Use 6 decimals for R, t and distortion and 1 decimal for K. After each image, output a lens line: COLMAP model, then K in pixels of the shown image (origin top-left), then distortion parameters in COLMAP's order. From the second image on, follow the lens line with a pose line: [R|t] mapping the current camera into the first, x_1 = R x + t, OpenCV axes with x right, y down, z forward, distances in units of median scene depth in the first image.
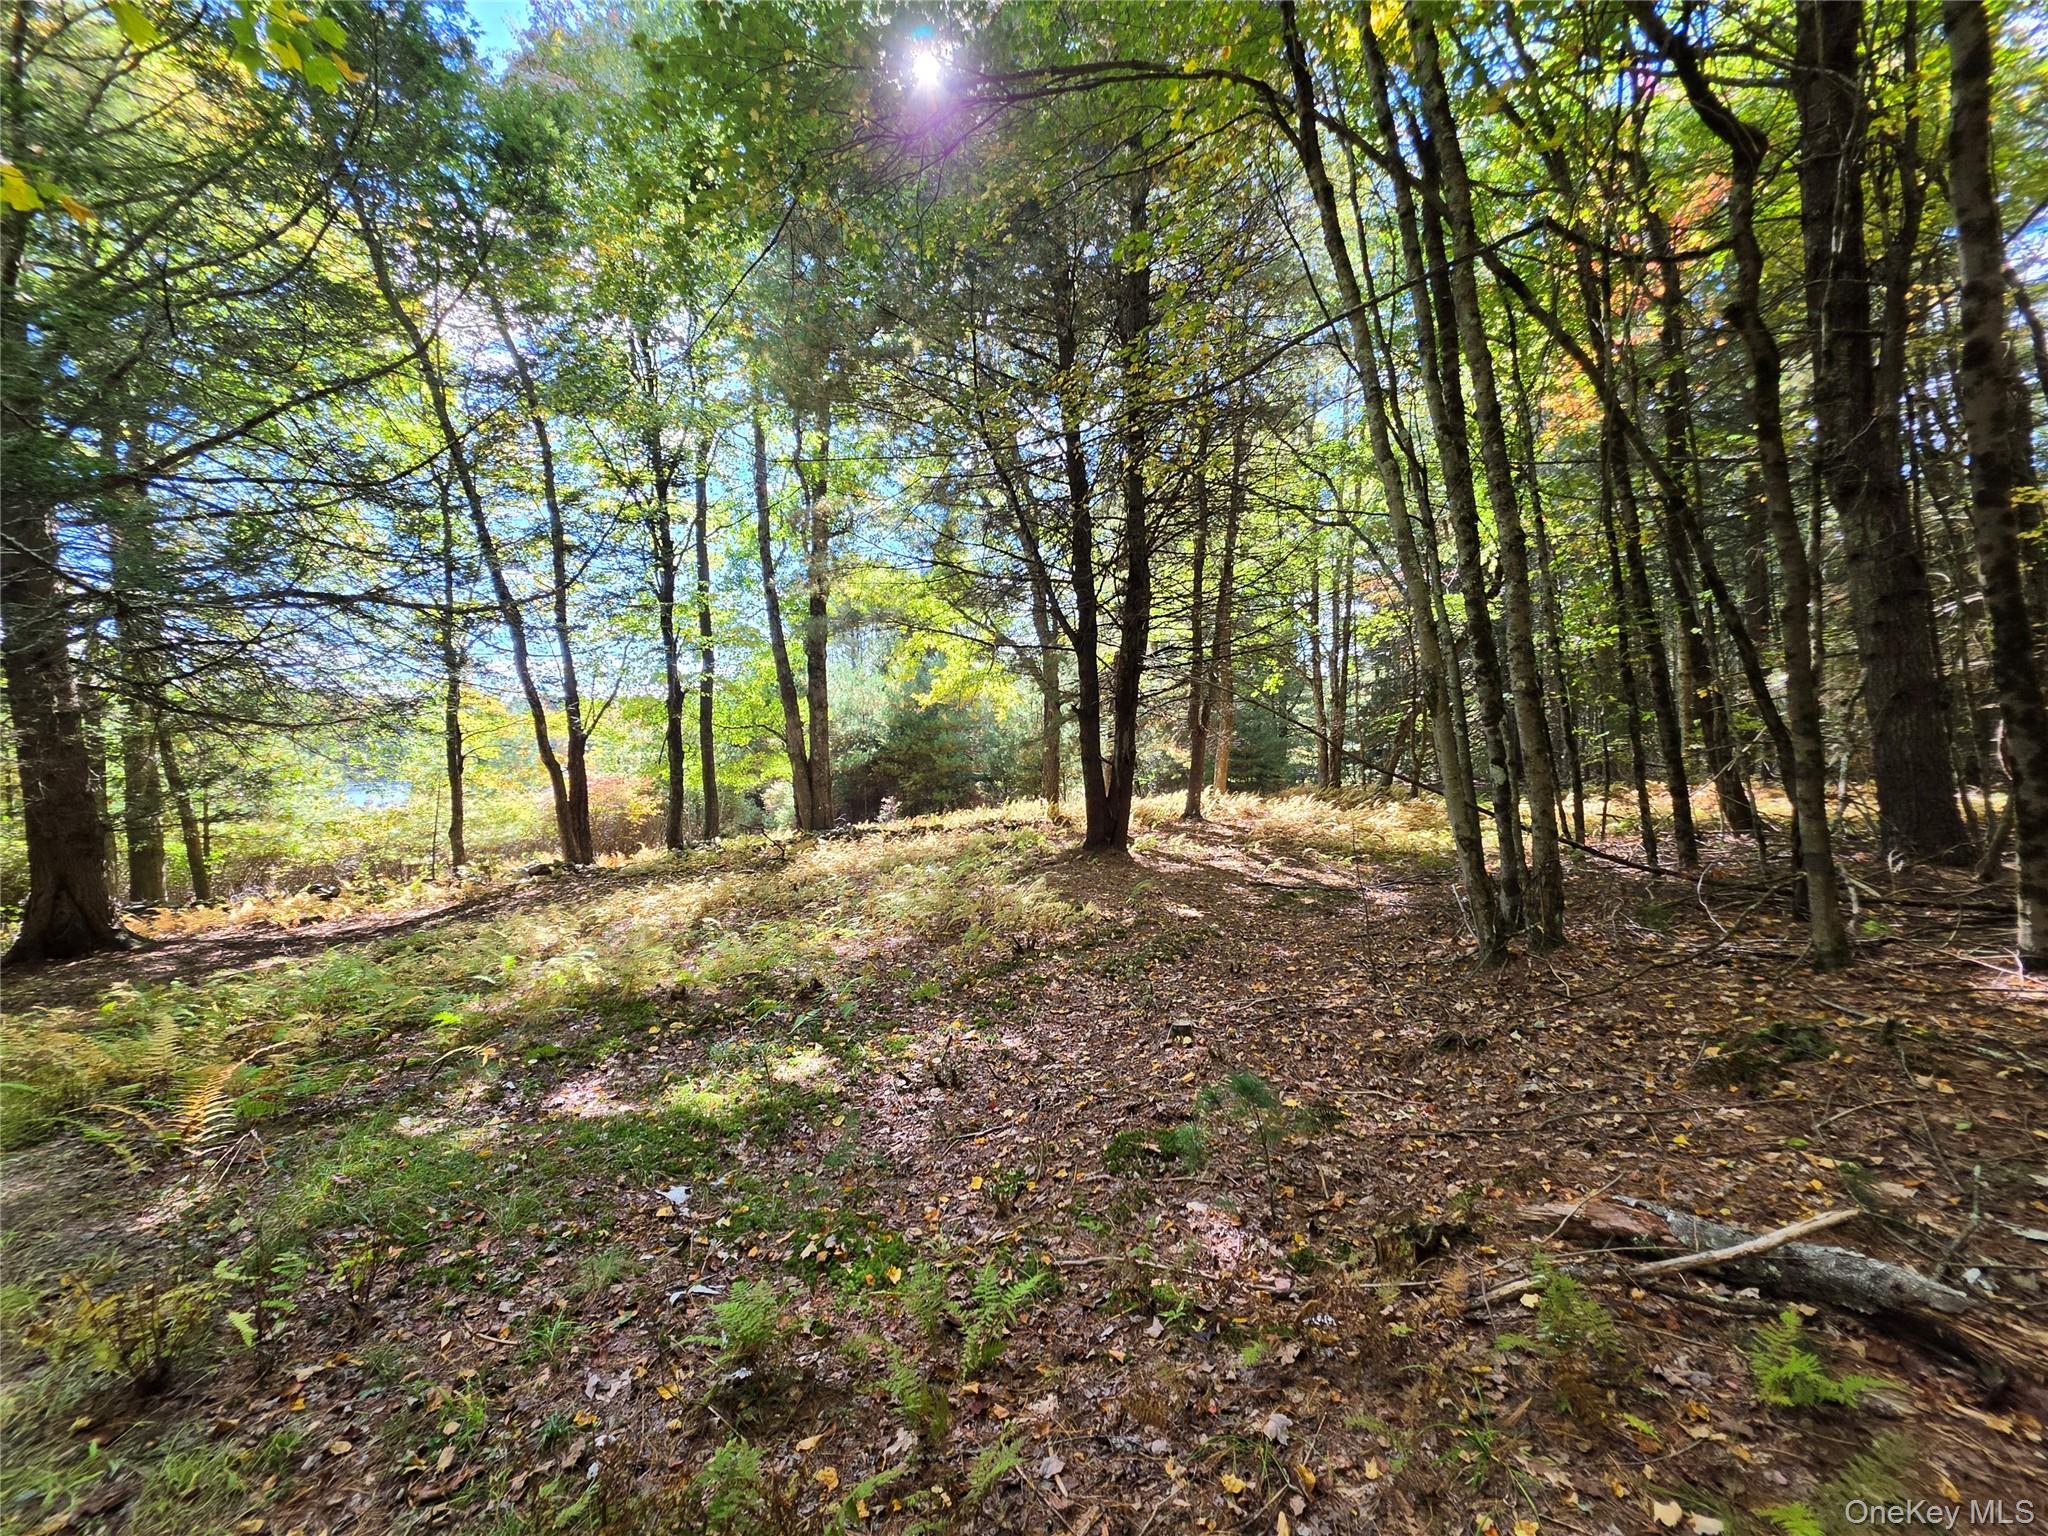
lens RADIAL K [[832.3, 0, 1030.5], [0, 832.3, 769.0], [0, 0, 1]] dist [0.001171, 0.000509]
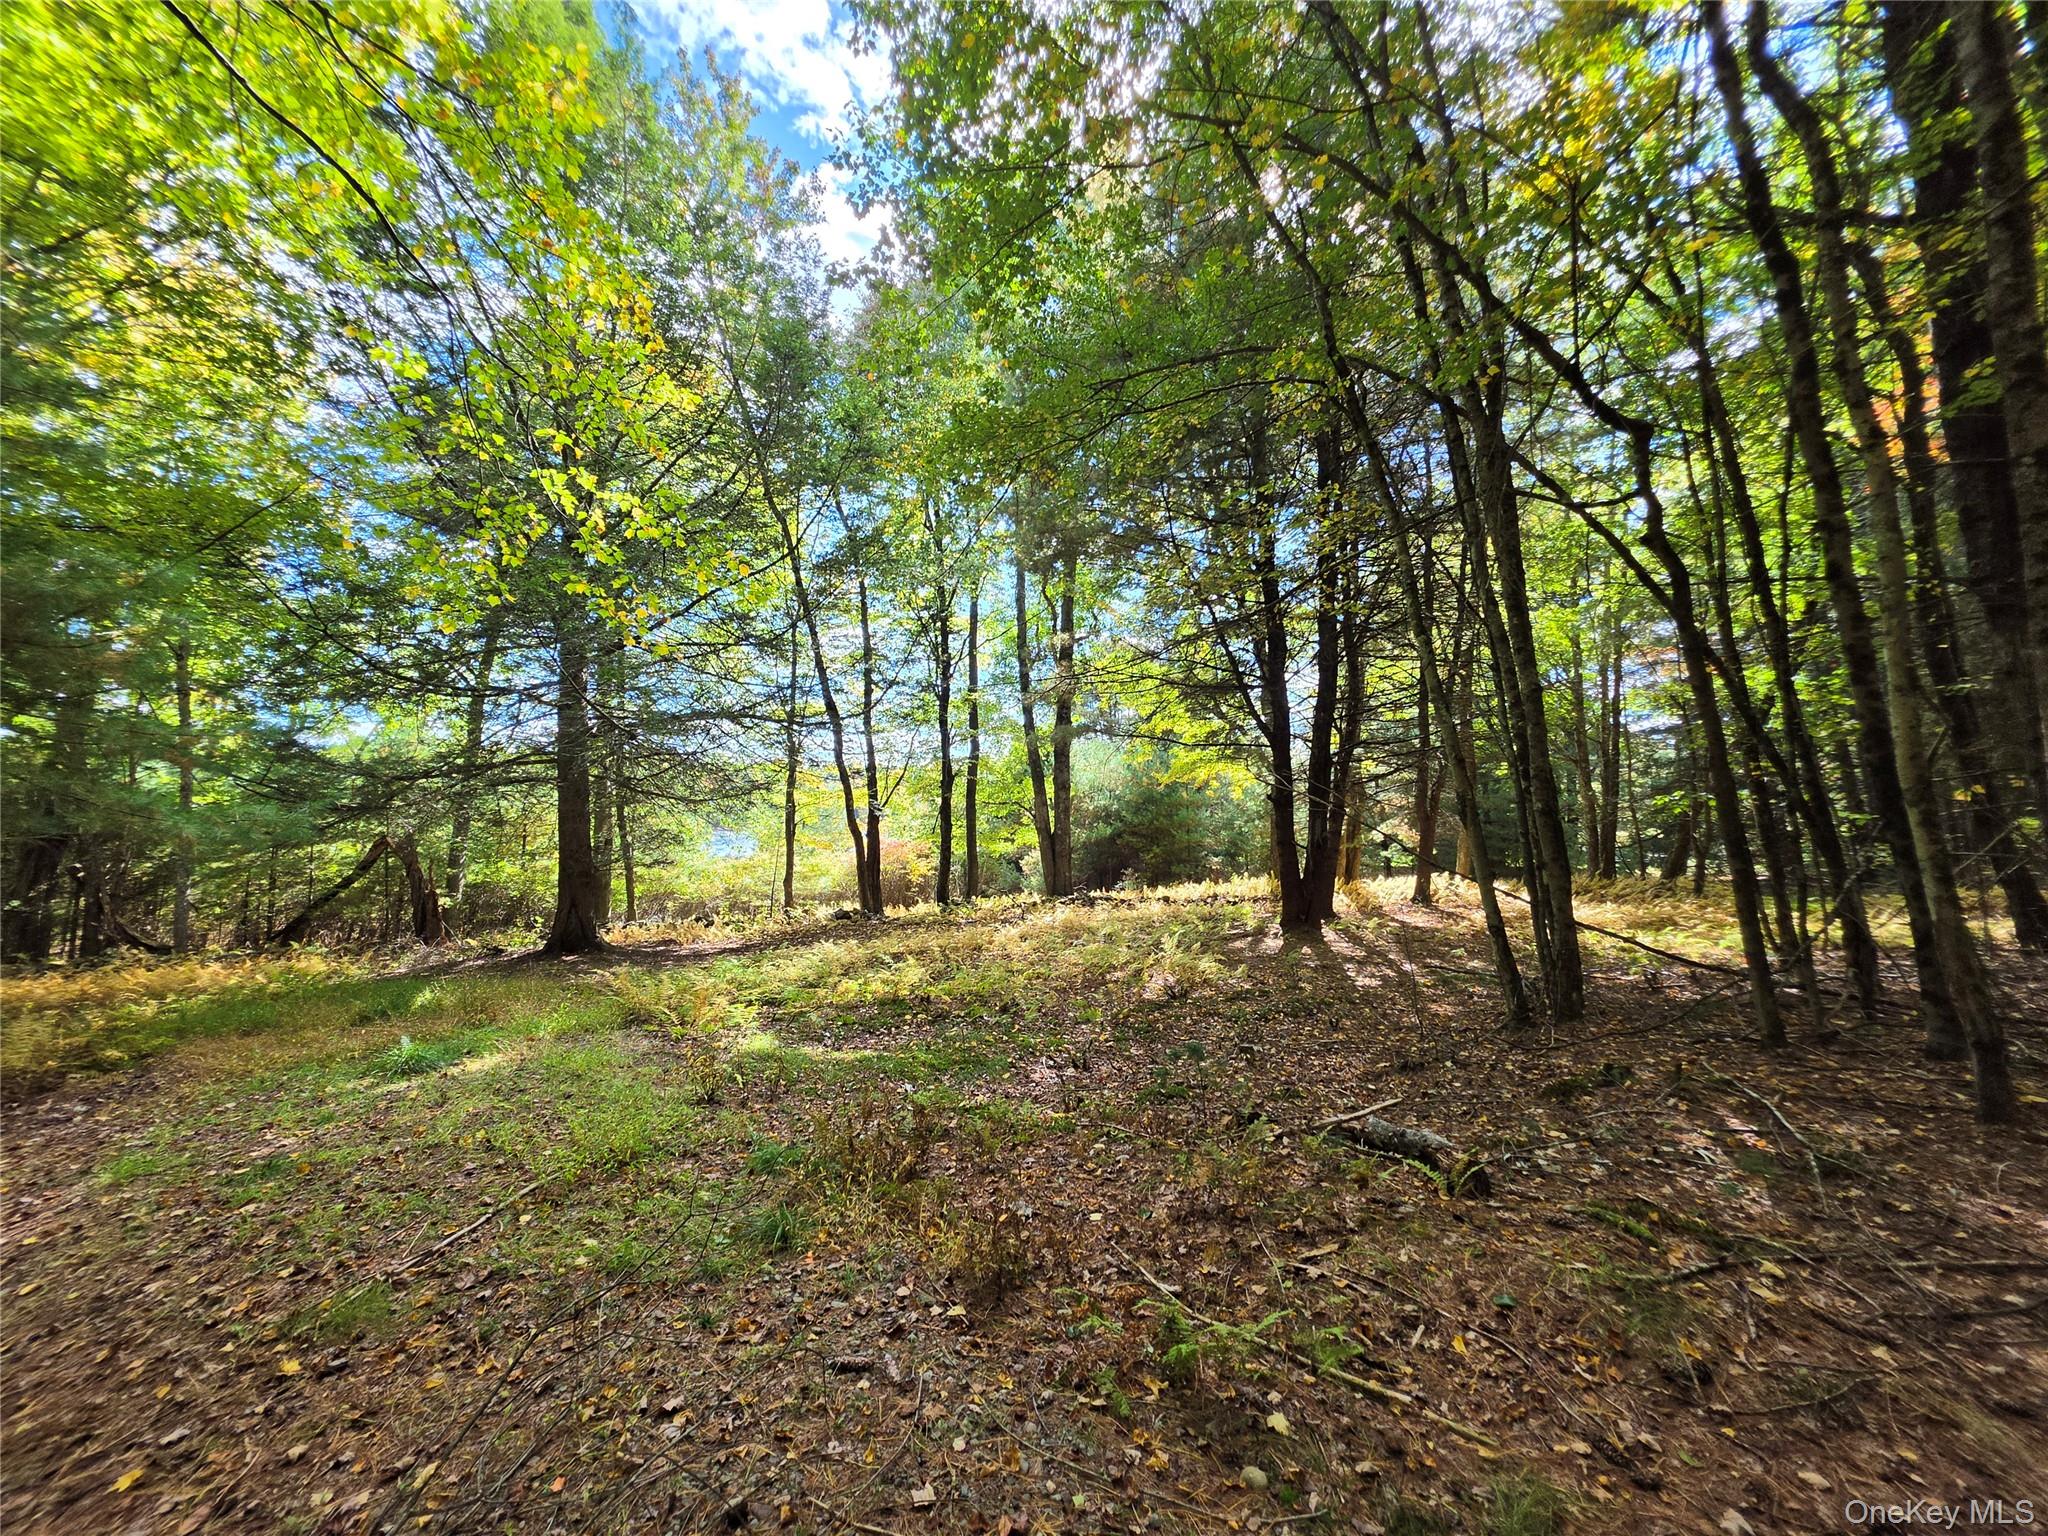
lens RADIAL K [[832.3, 0, 1019.5], [0, 832.3, 766.0], [0, 0, 1]] dist [0.001171, 0.000509]
pose [[0.947080, 0.002296, -0.320988, 0.060708], [-0.029851, 0.996271, -0.080950, -0.008945], [0.319606, 0.086248, 0.943617, -0.110643]]
